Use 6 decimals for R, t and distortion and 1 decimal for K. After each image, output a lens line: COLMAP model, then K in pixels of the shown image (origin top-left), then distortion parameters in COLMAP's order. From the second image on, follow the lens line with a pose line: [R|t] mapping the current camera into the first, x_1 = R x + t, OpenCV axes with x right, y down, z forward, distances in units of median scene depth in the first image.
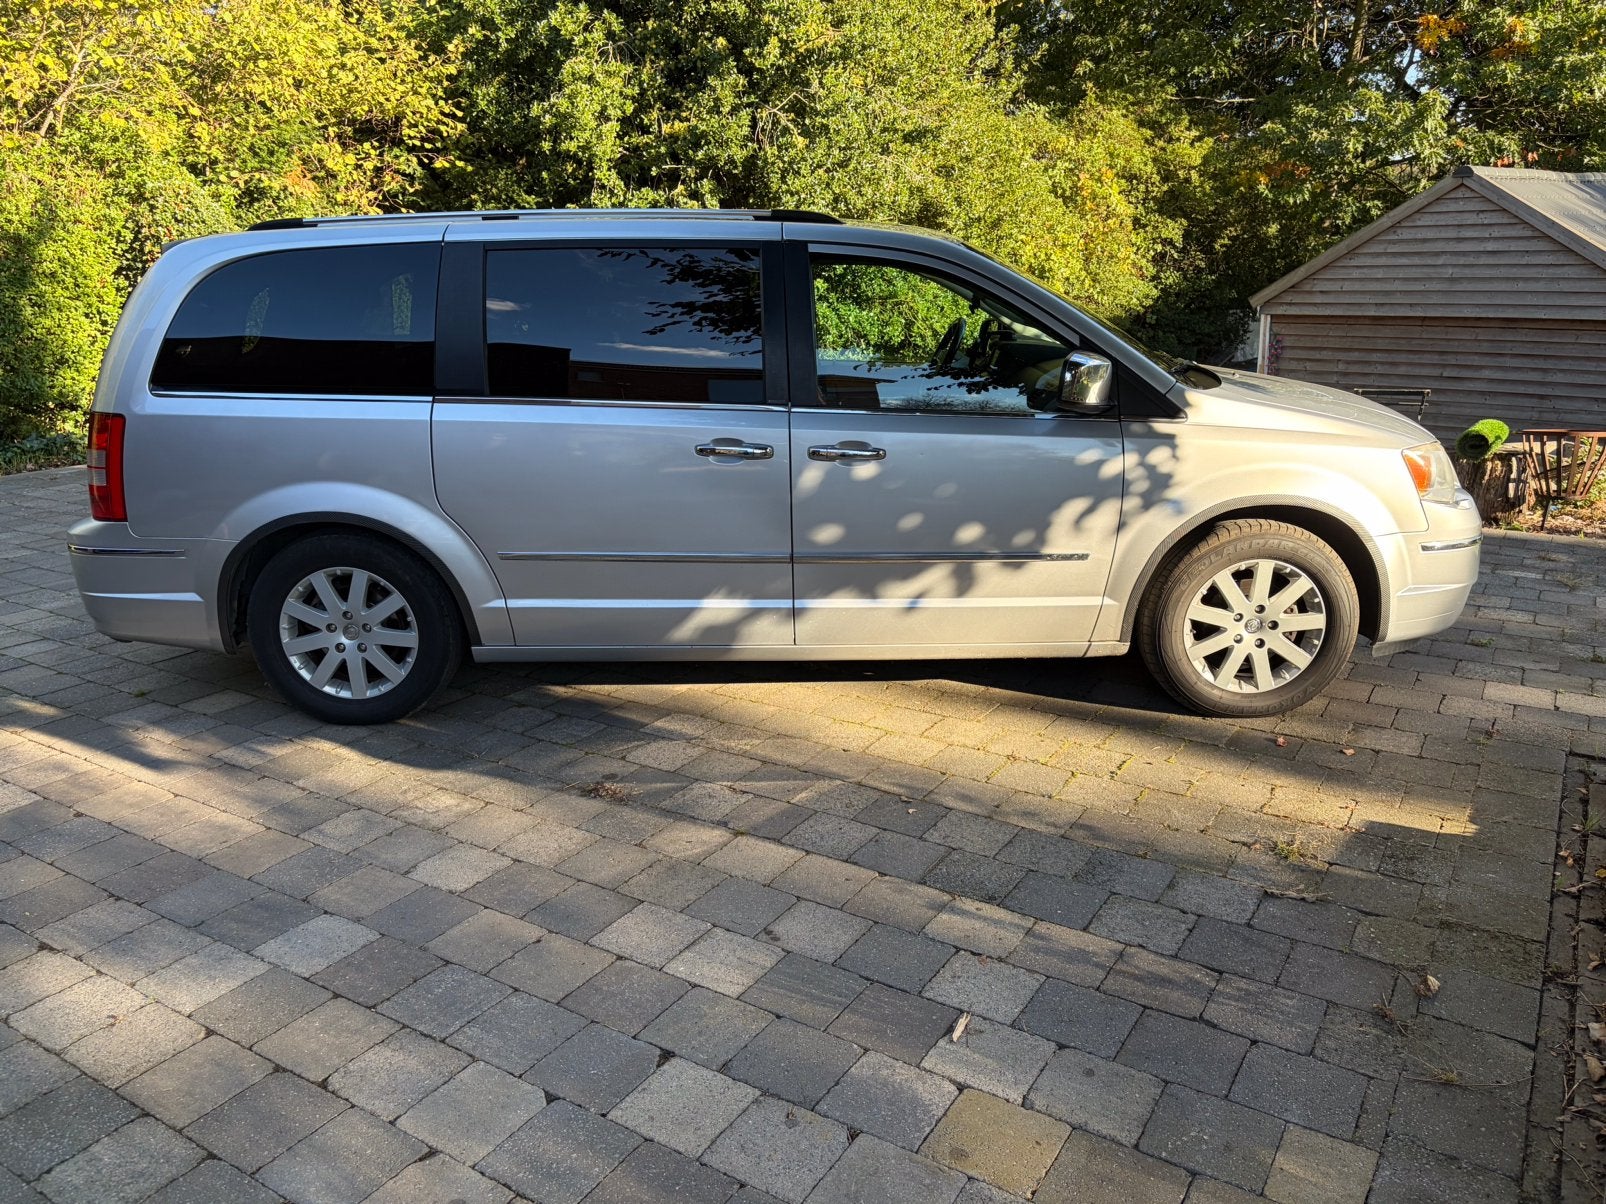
lens RADIAL K [[1206.1, 0, 803.0], [0, 1206.1, 602.0], [0, 0, 1]] dist [0.009889, -0.000673]
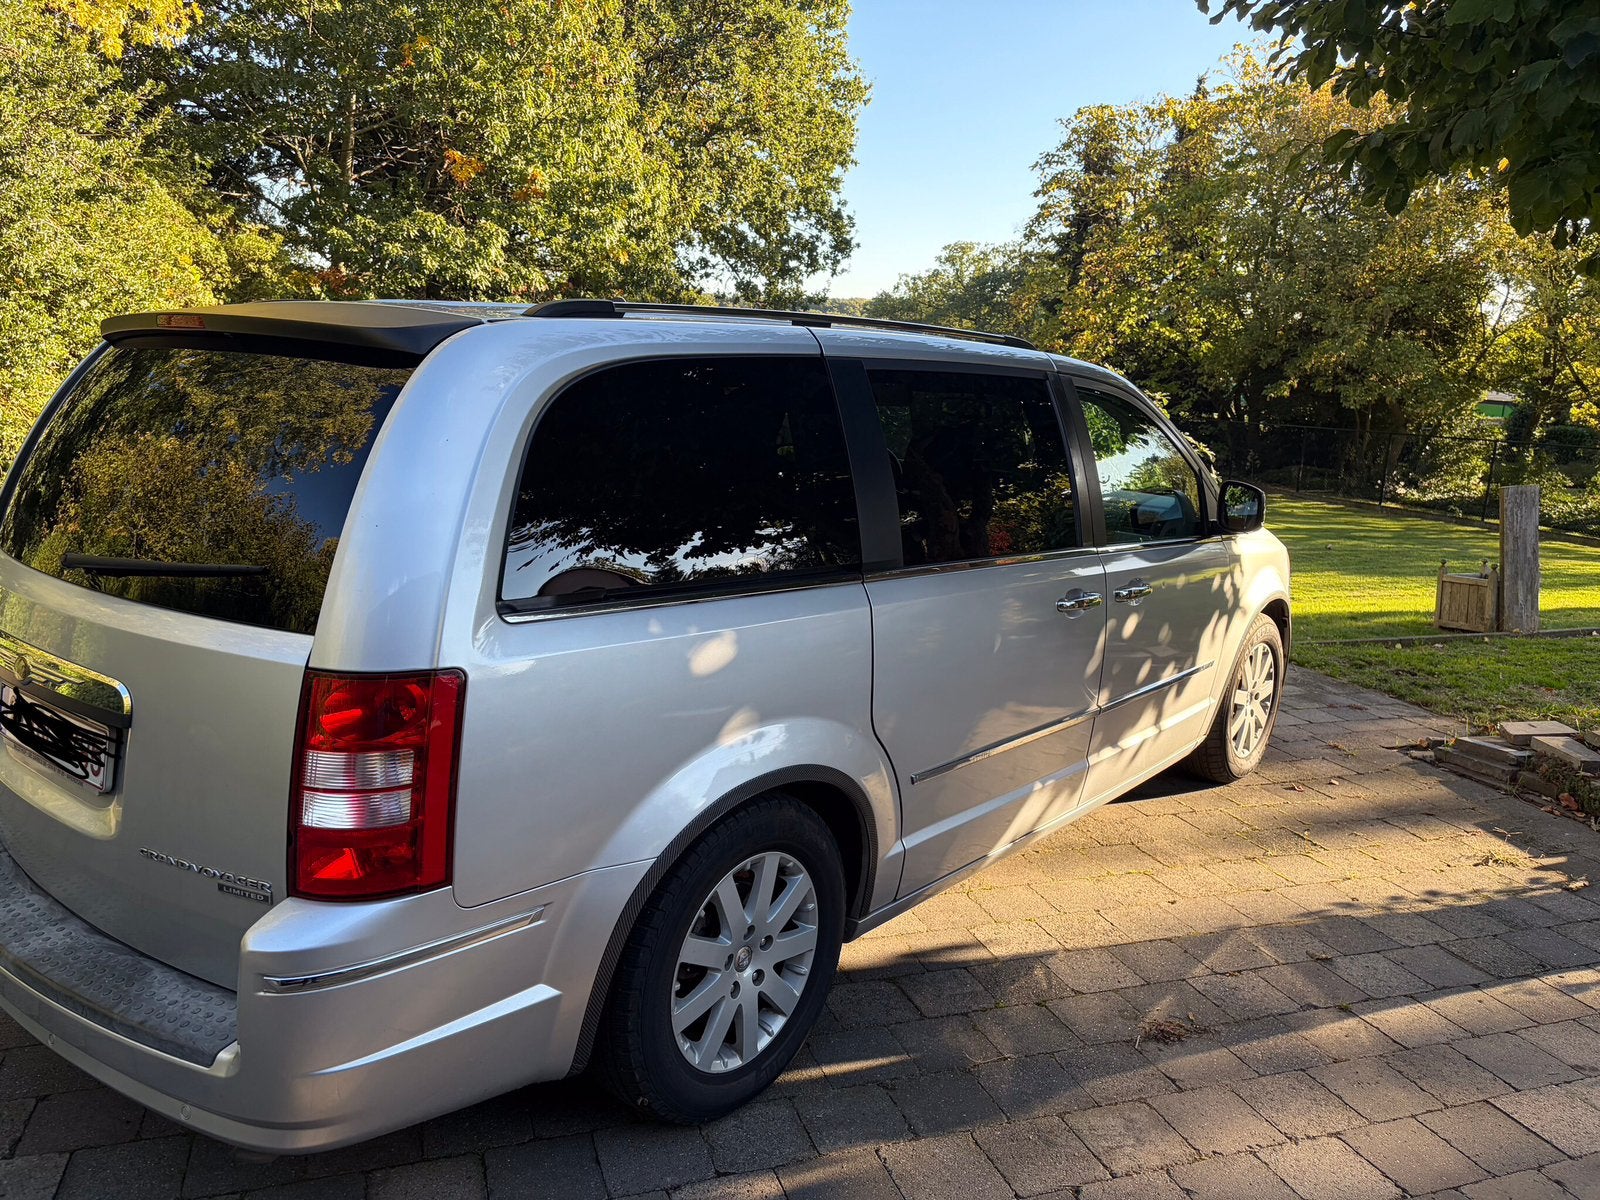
lens RADIAL K [[1201.6, 0, 800.0], [0, 1201.6, 600.0], [0, 0, 1]] dist [0.009889, -0.000673]
pose [[0.625048, -0.104485, 0.773562, -0.824195], [0.163668, 0.986515, 0.001003, -0.153026], [-0.763235, 0.125980, 0.633720, 0.575481]]
